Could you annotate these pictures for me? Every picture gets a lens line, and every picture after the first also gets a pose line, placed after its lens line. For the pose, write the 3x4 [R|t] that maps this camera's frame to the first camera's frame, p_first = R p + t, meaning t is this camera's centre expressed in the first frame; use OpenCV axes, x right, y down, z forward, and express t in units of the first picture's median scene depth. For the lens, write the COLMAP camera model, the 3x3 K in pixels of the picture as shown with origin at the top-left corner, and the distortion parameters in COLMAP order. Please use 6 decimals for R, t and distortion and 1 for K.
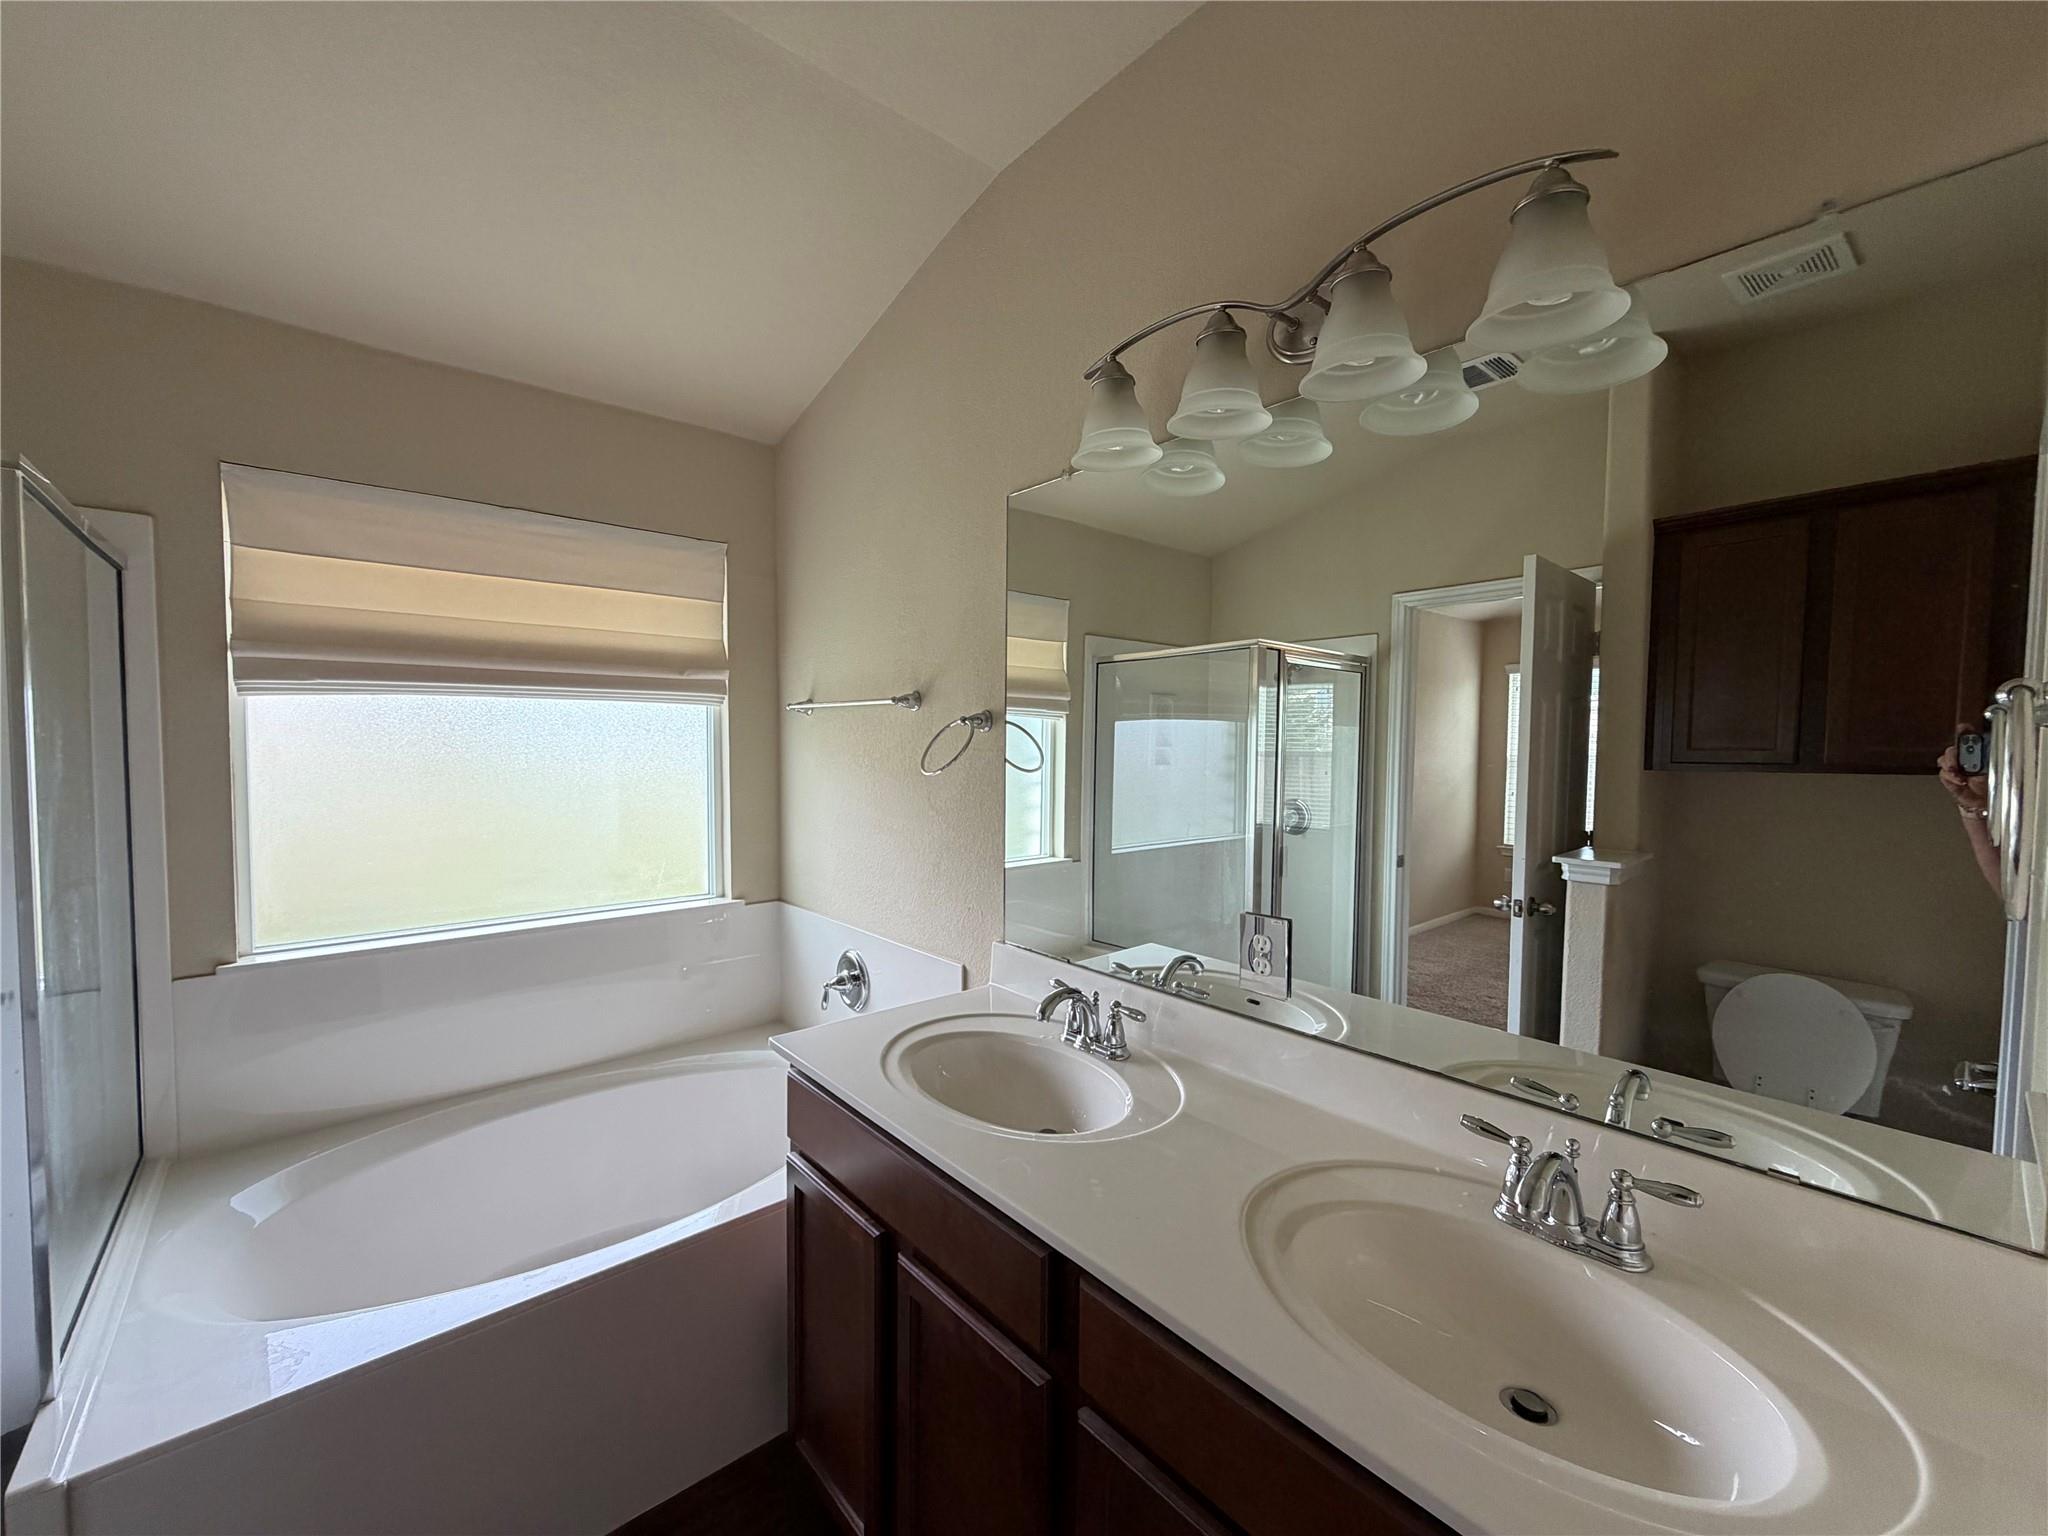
lens RADIAL K [[818.9, 0, 1018.1], [0, 818.9, 769.8], [0, 0, 1]] dist [0.000016, -0.000017]
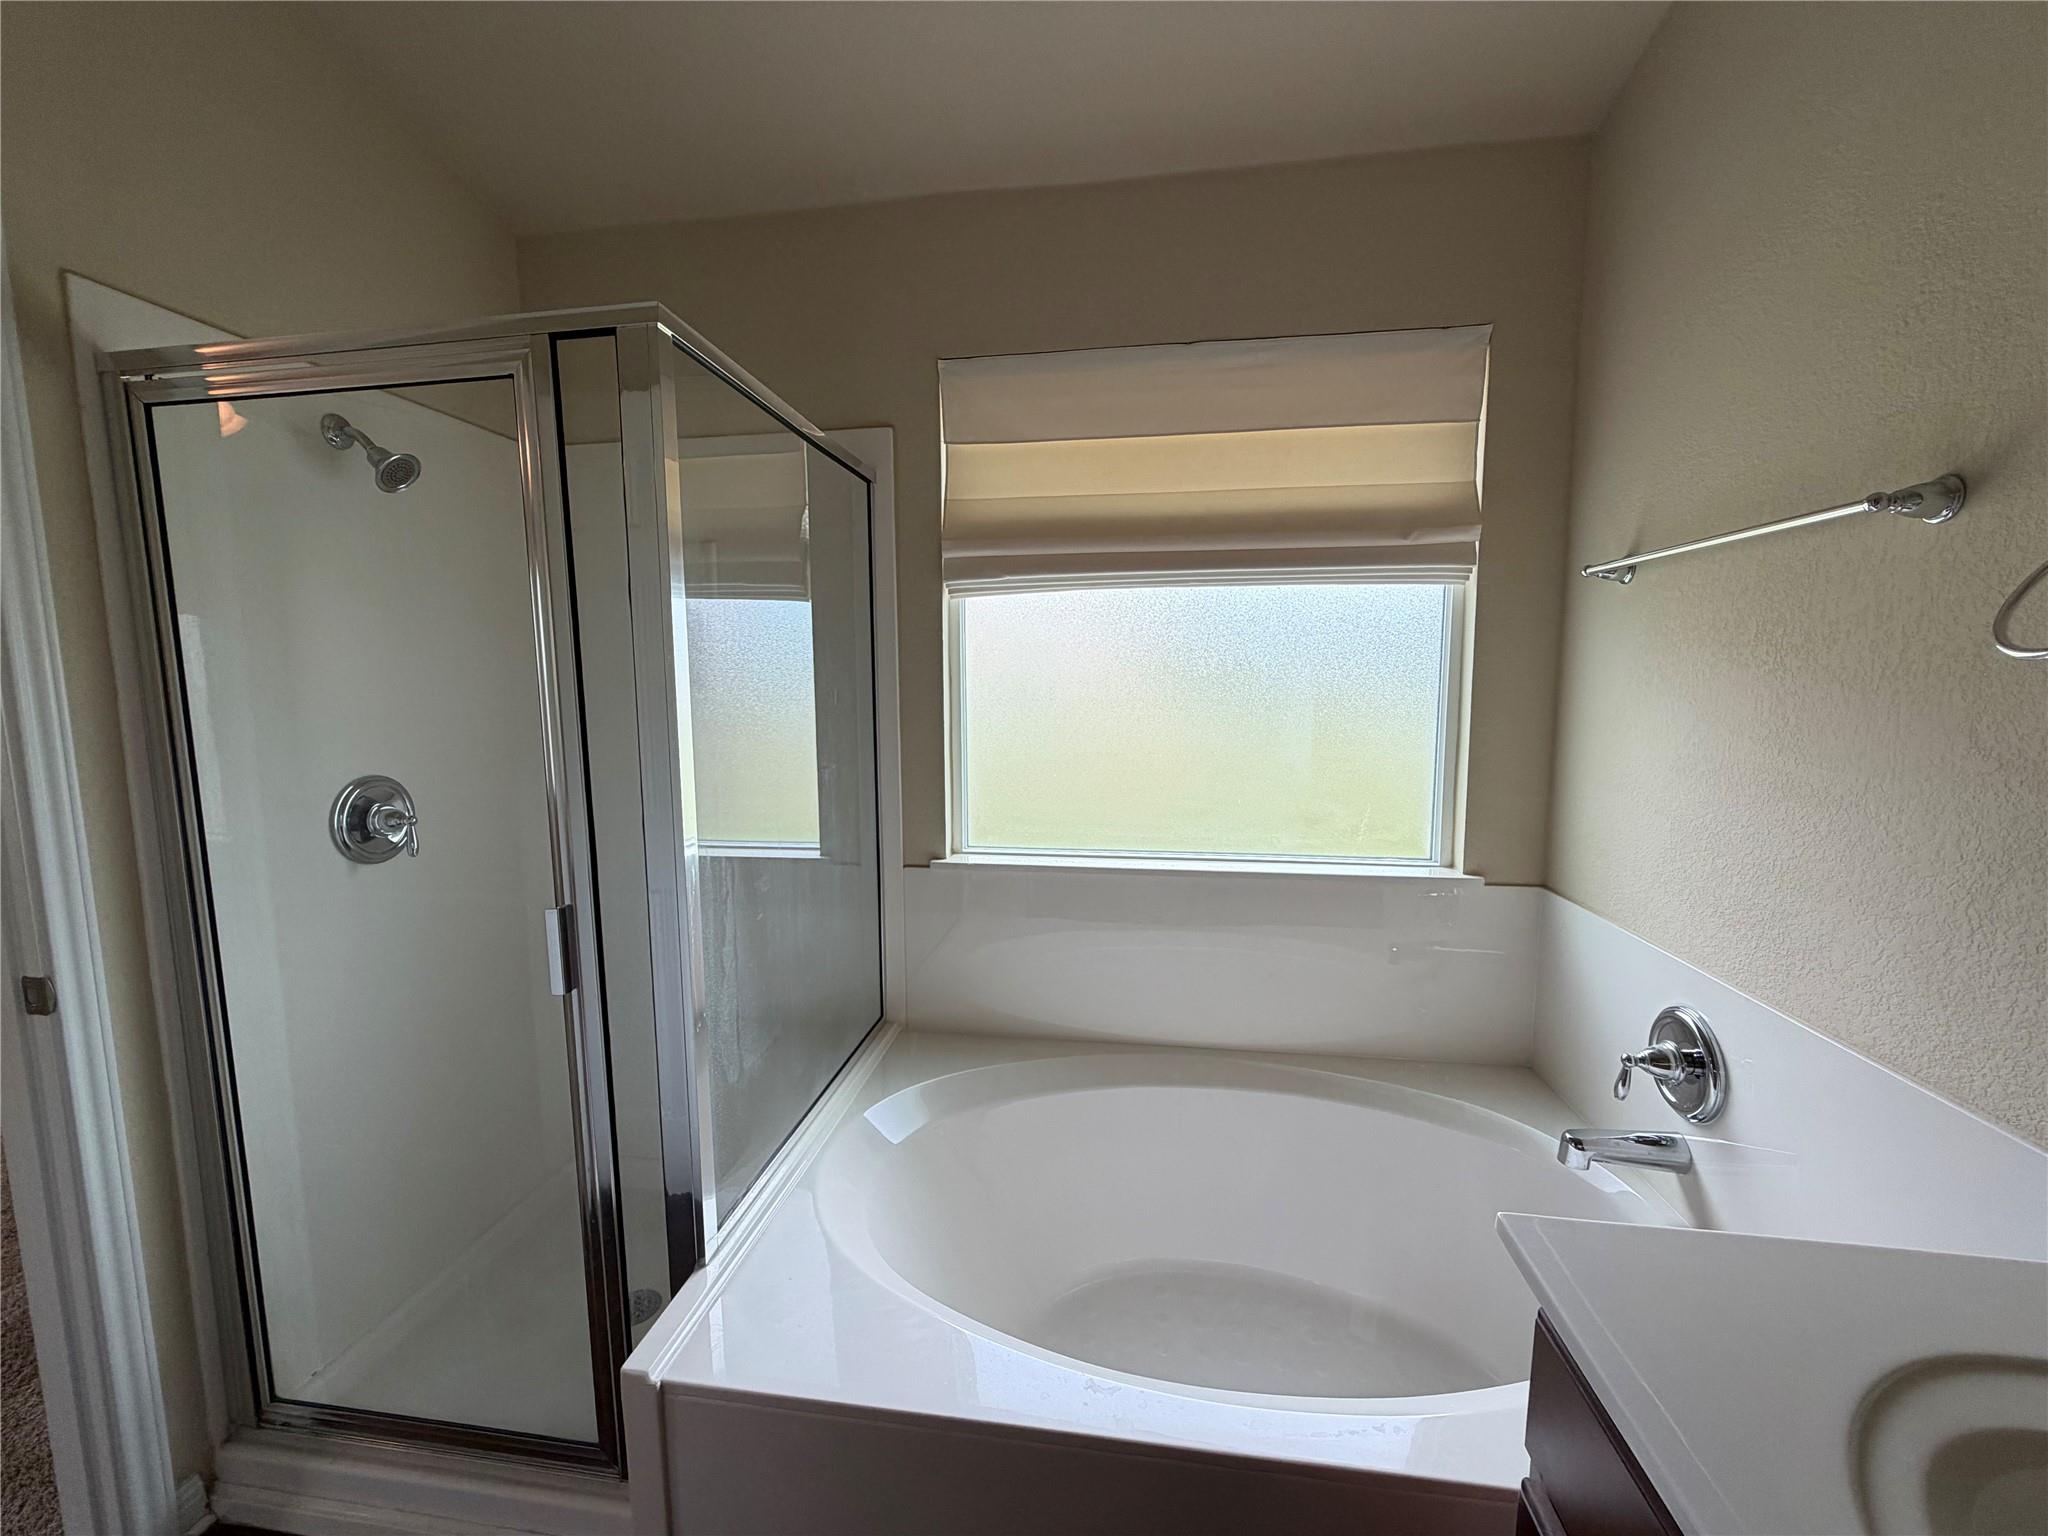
lens RADIAL K [[818.9, 0, 1018.1], [0, 818.9, 769.8], [0, 0, 1]] dist [0.000016, -0.000017]
pose [[0.650533, 0.076796, -0.755585, -0.096253], [-0.021101, 0.996318, 0.083097, 0.027843], [0.759185, -0.038114, 0.649758, 0.323457]]
